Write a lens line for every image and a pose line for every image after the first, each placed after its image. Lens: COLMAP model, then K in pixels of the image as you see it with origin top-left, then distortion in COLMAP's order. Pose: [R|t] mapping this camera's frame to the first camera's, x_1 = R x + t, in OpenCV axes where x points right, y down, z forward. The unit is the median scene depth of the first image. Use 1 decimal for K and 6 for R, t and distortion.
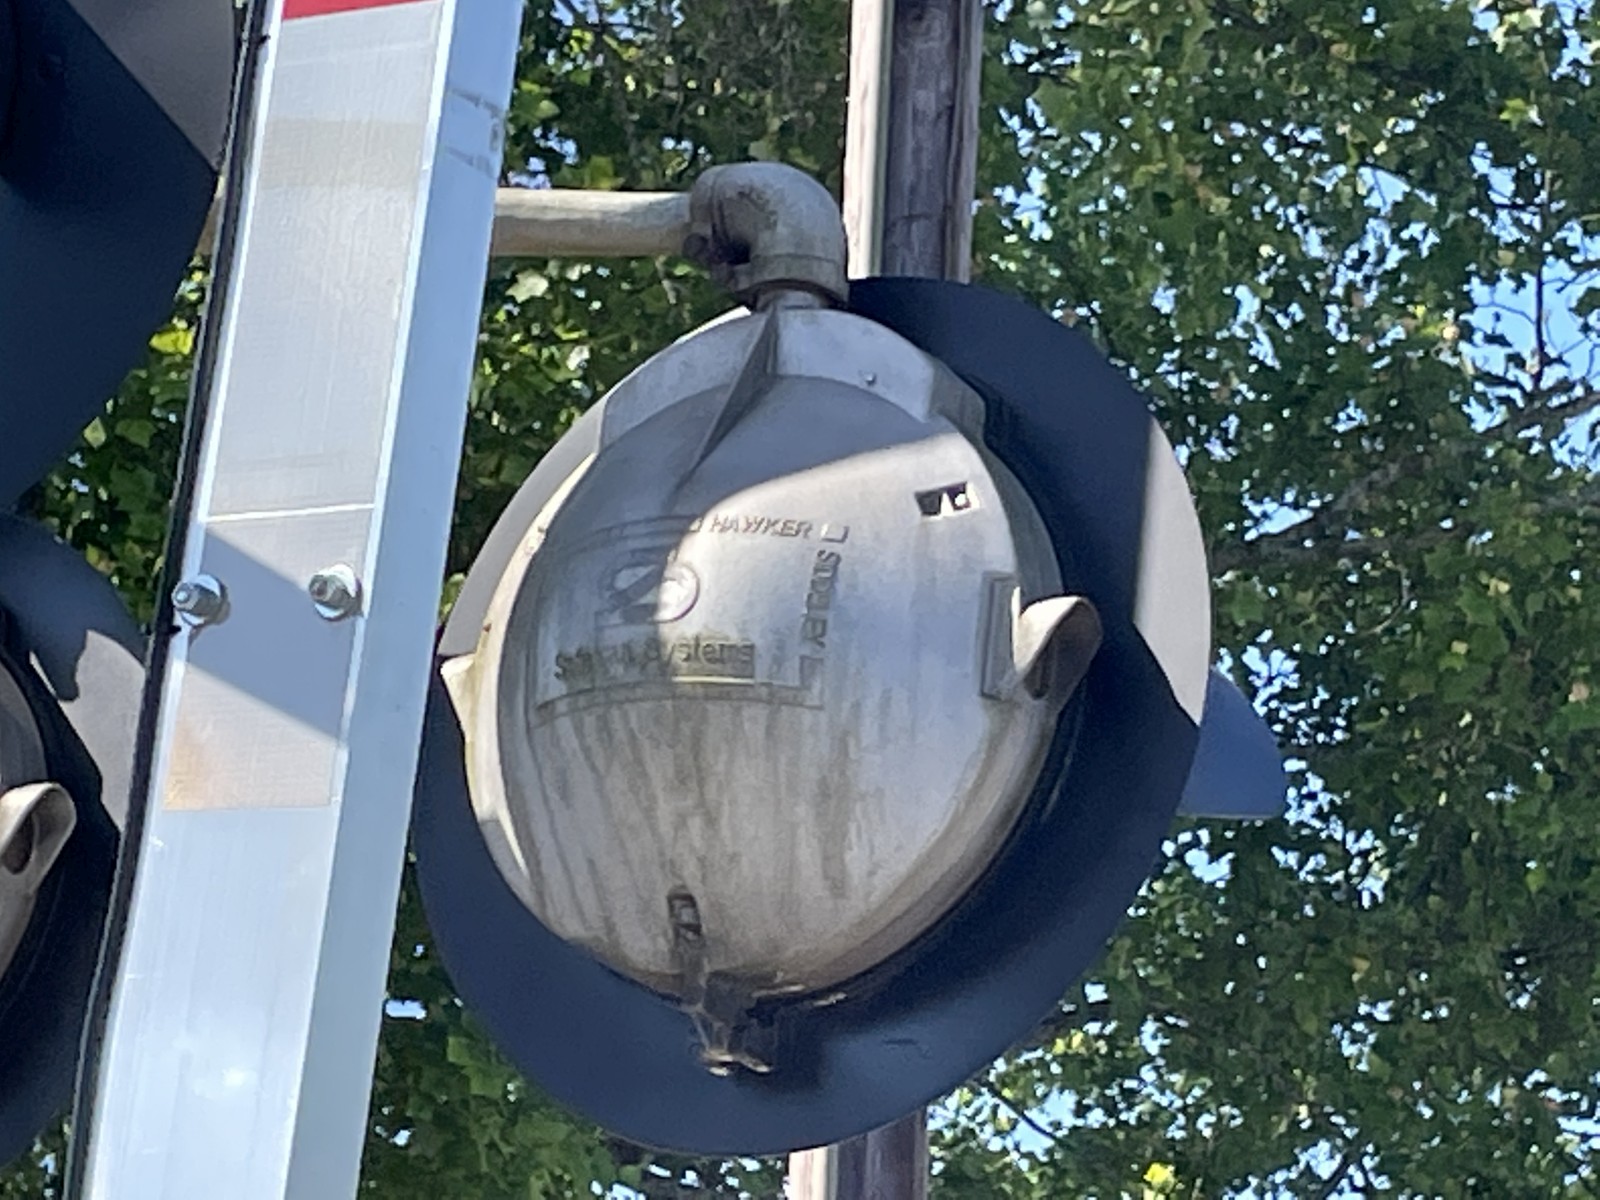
lens RADIAL K [[6154.8, 0, 802.4], [0, 6154.8, 605.9], [0, 0, 1]] dist [0.177129, 0.000000]
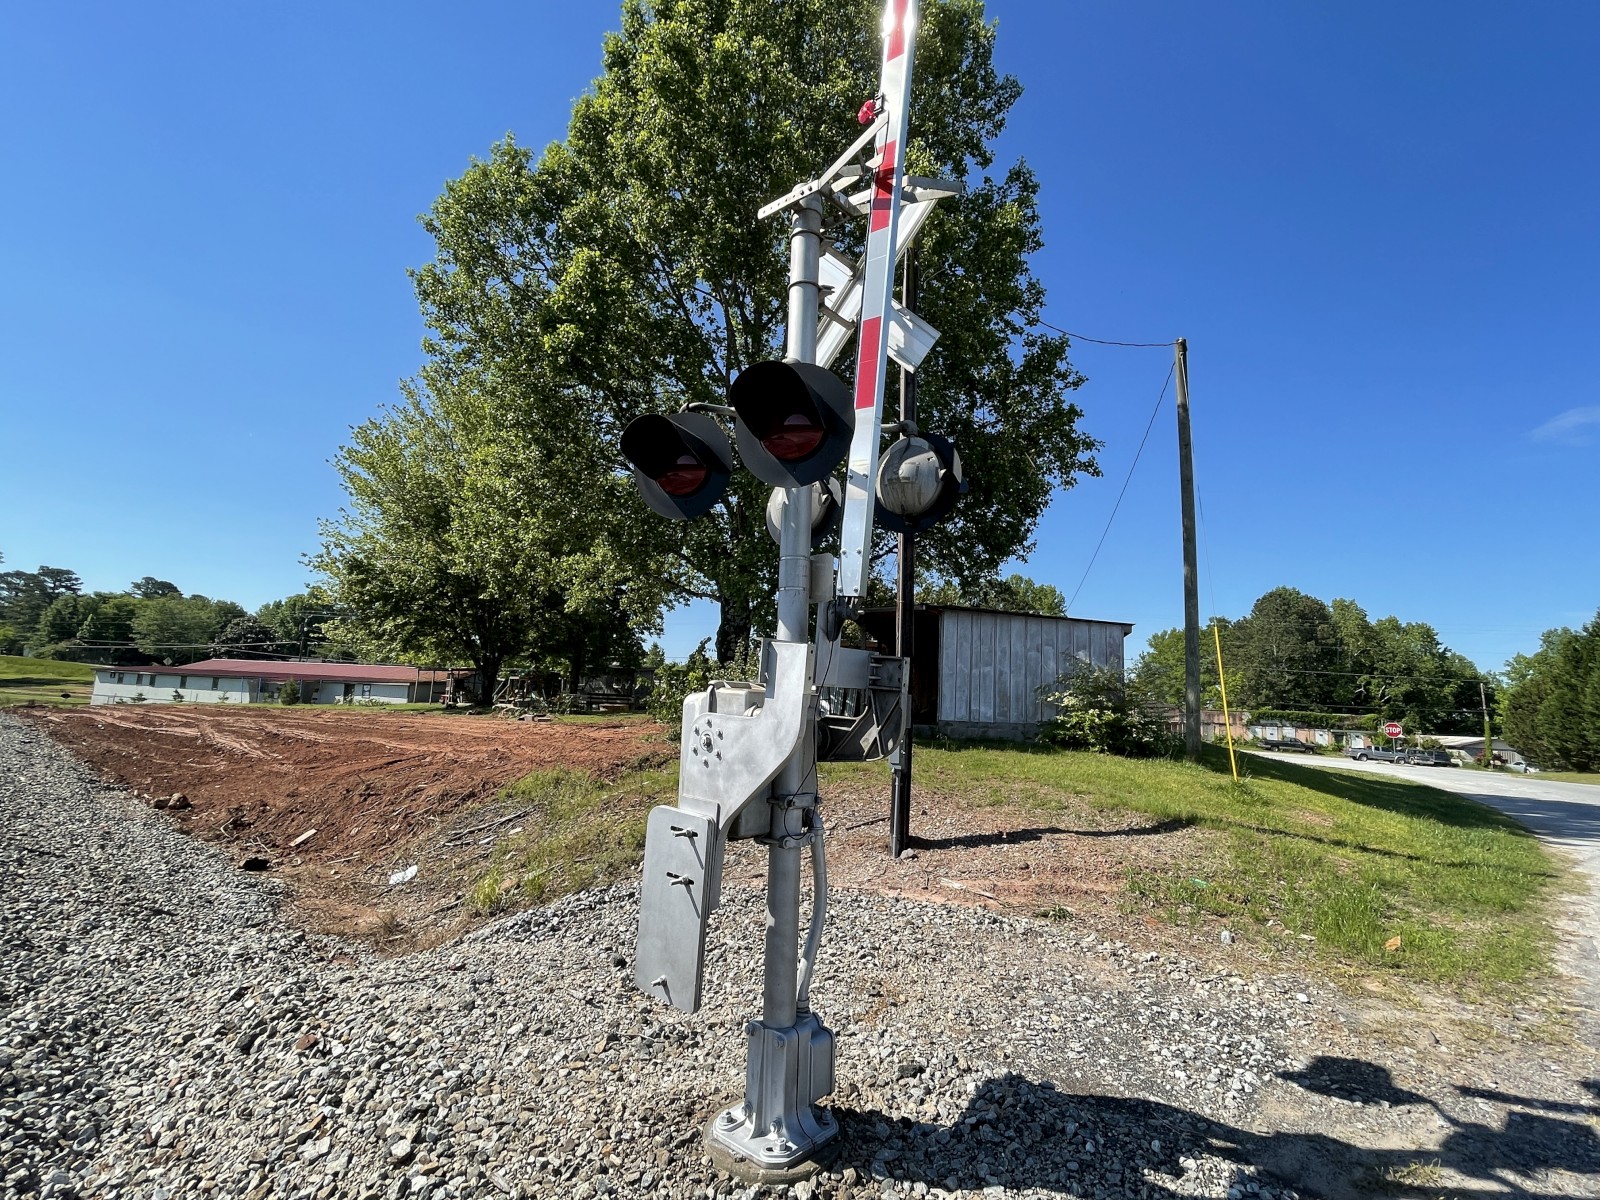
lens RADIAL K [[754.3, 0, 803.8], [0, 754.3, 595.9], [0, 0, 1]] dist [0.000166, 0.000194]
pose [[0.993002, -0.033998, -0.113102, -0.041201], [0.054565, 0.981400, 0.184058, -0.032580], [0.104741, -0.188941, 0.976387, -0.112789]]
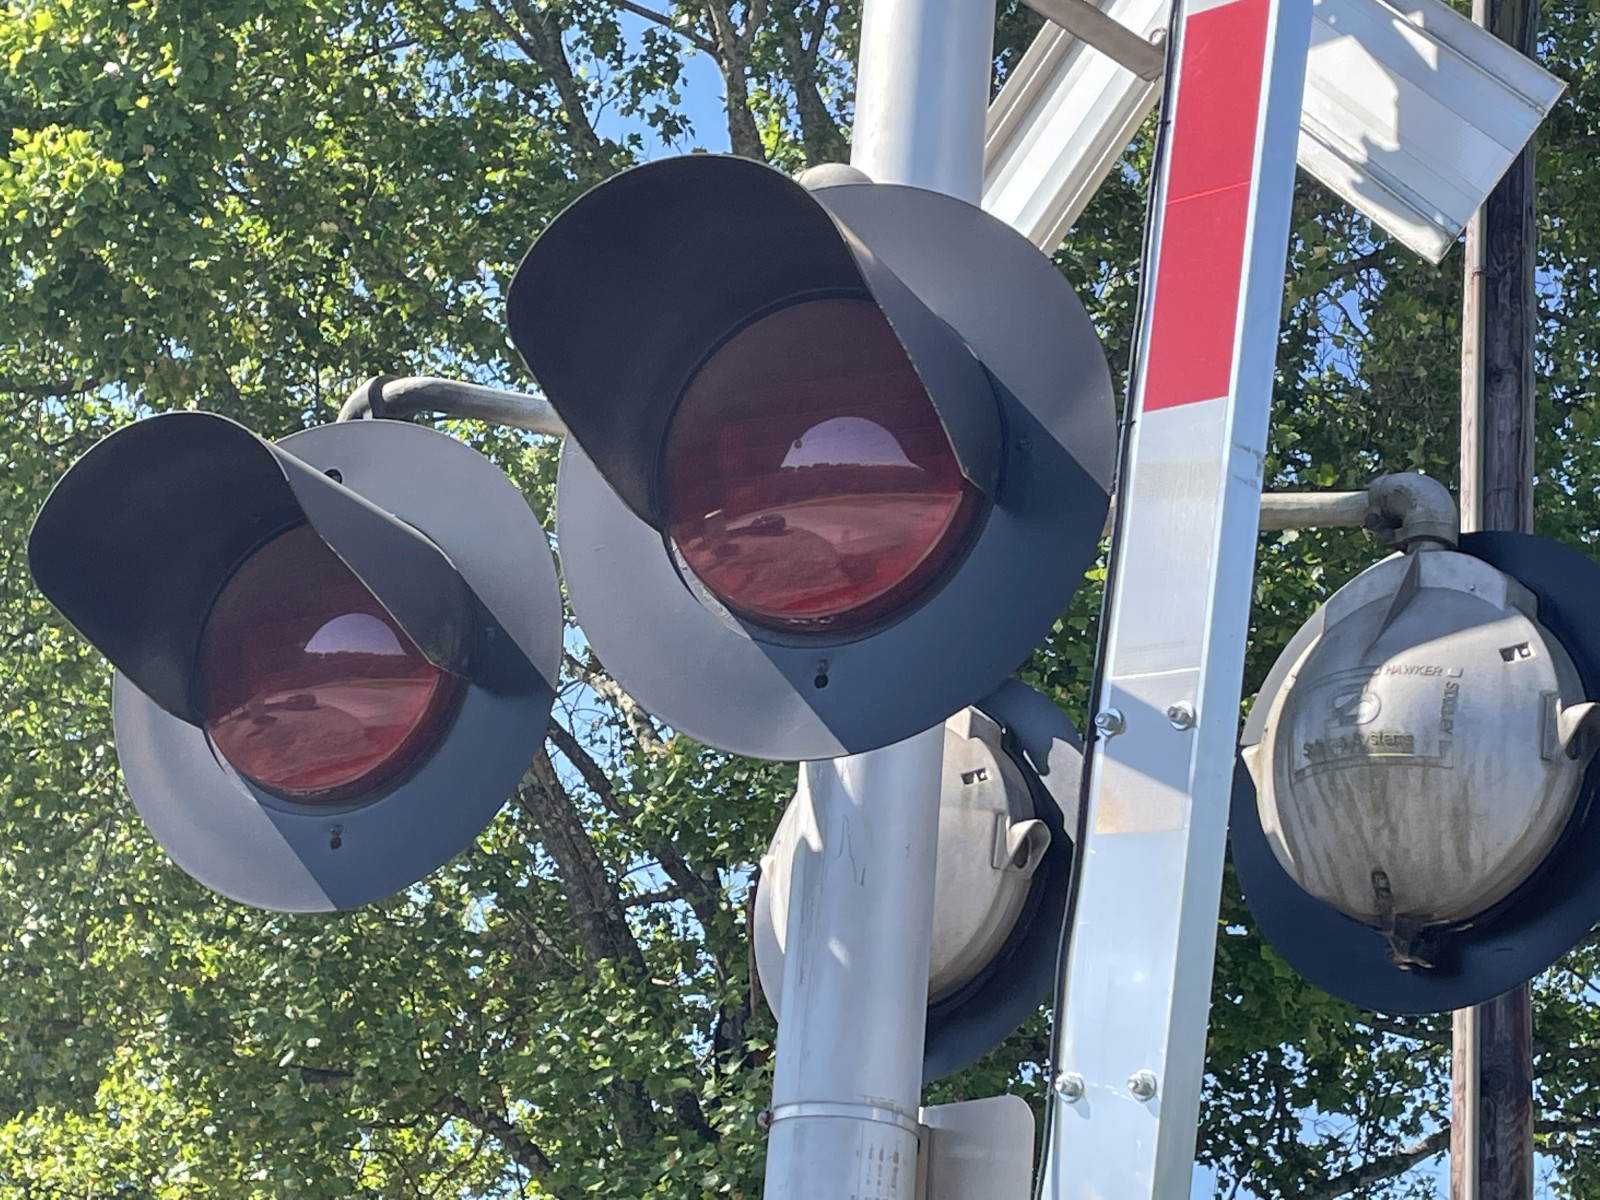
lens RADIAL K [[3320.8, 0, 806.5], [0, 3320.8, 595.4], [0, 0, 1]] dist [0.098173, 0.000000]
pose [[0.981116, -0.040885, -0.189048, 0.004245], [0.034419, 0.998709, -0.037365, -0.004229], [0.190332, 0.030152, 0.981257, -0.012656]]
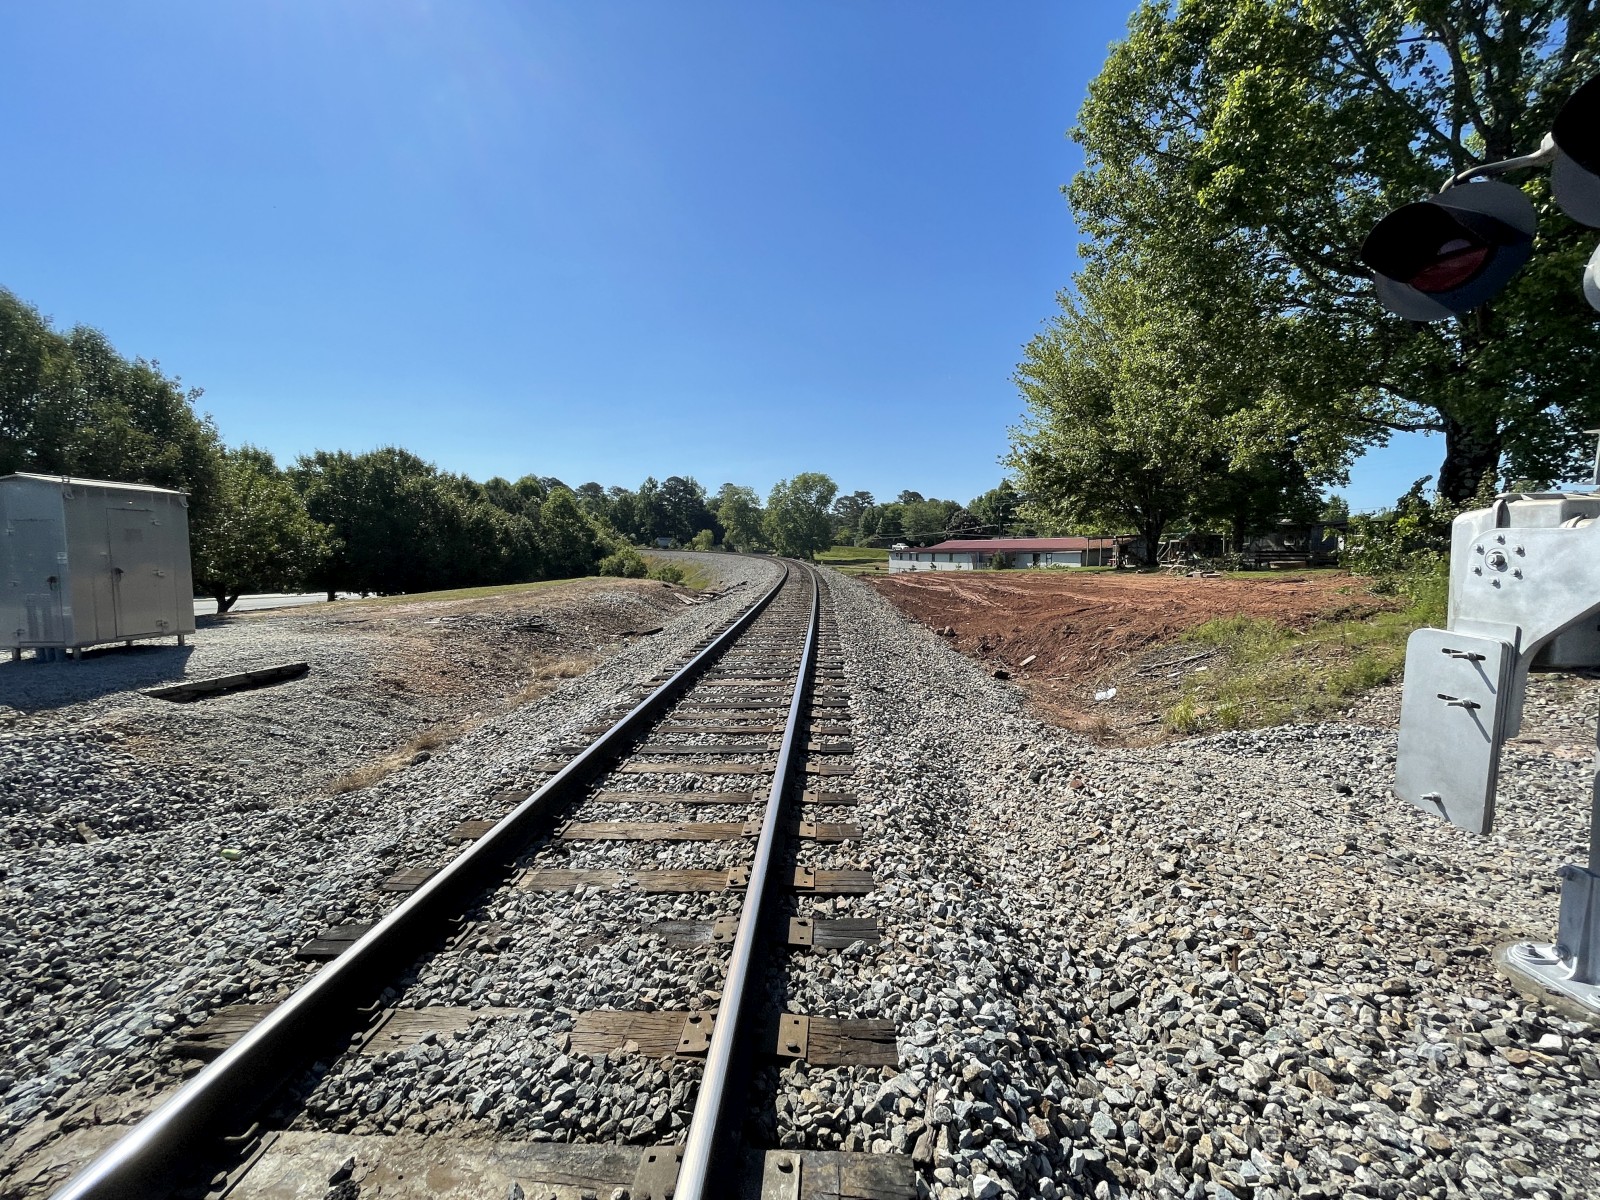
lens RADIAL K [[647.6, 0, 795.3], [0, 647.6, 601.0], [0, 0, 1]] dist [-0.001838, -0.000098]
pose [[0.538974, -0.003717, -0.842314, -0.087277], [0.308730, 0.931272, 0.193438, -0.030343], [0.783705, -0.364306, 0.503079, -0.247736]]
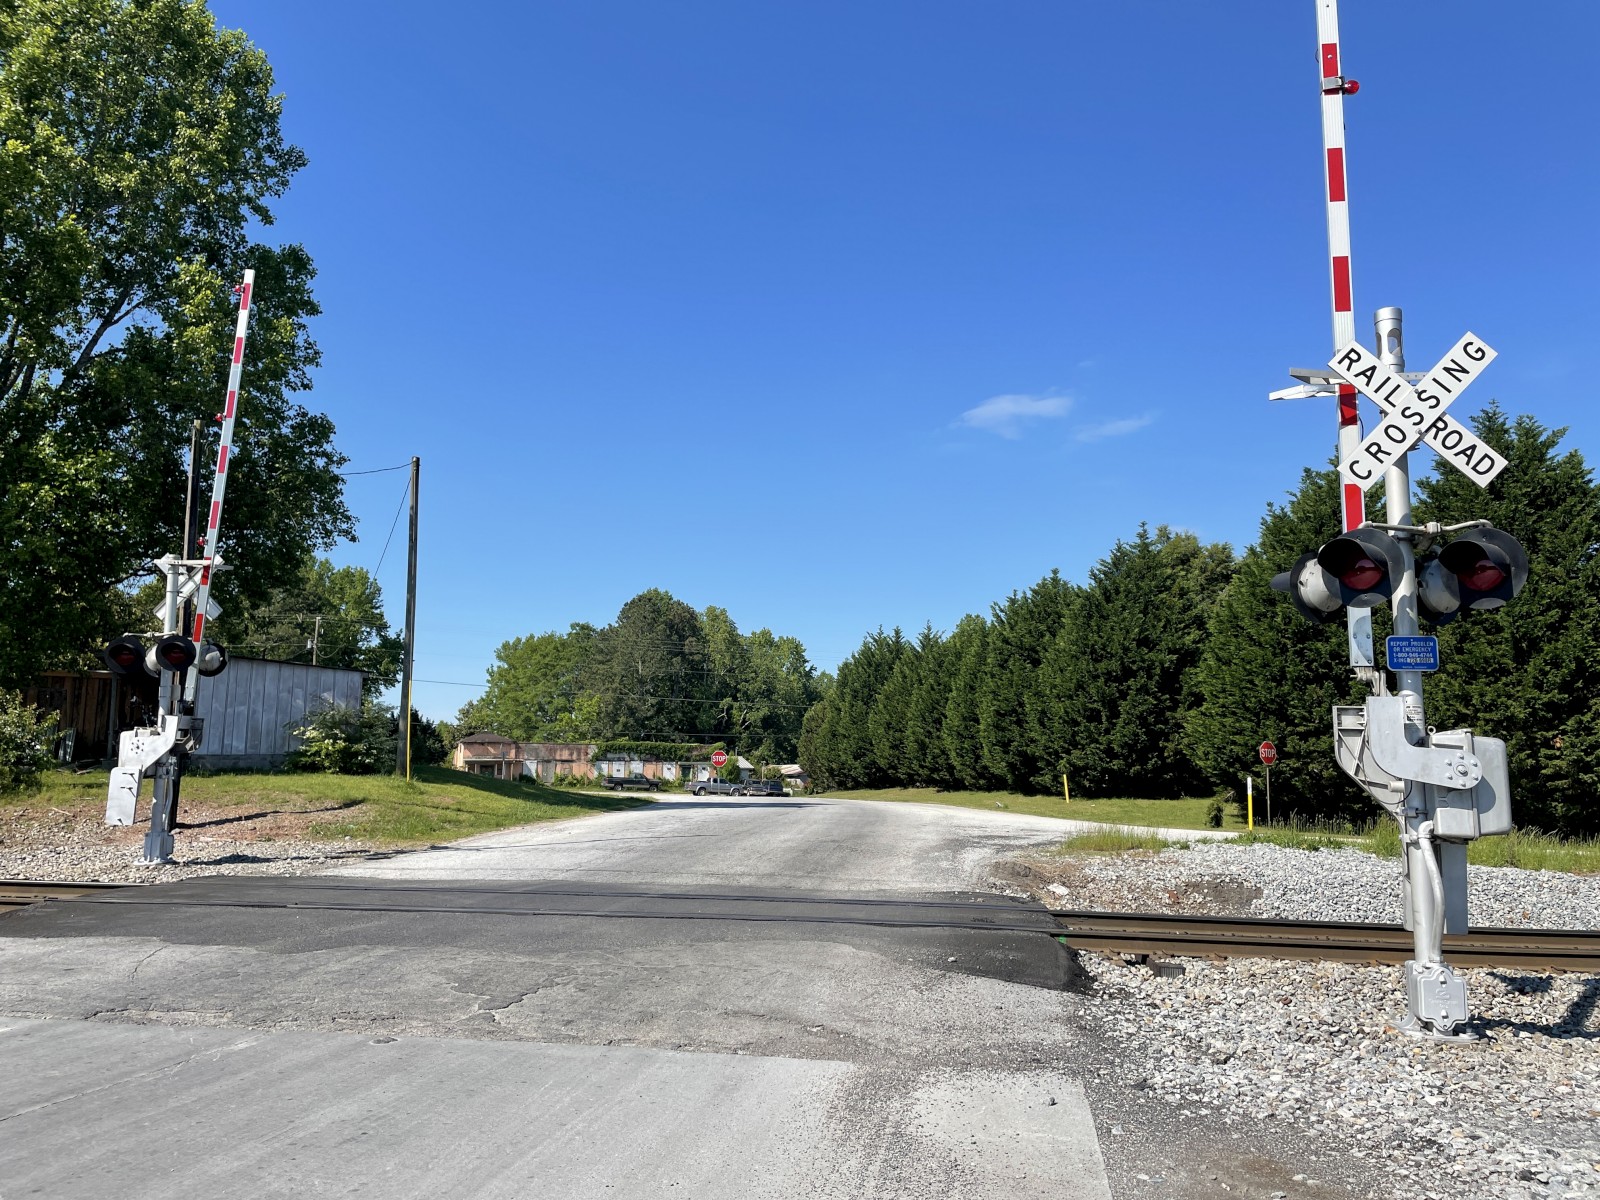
lens RADIAL K [[1206.9, 0, 795.9], [0, 1206.9, 594.0], [0, 0, 1]] dist [0.082179, -0.096964]
pose [[0.858965, 0.016289, 0.511775, -0.541649], [-0.125450, 0.975726, 0.179500, -1.535131], [-0.496428, -0.218387, 0.840158, -4.663807]]
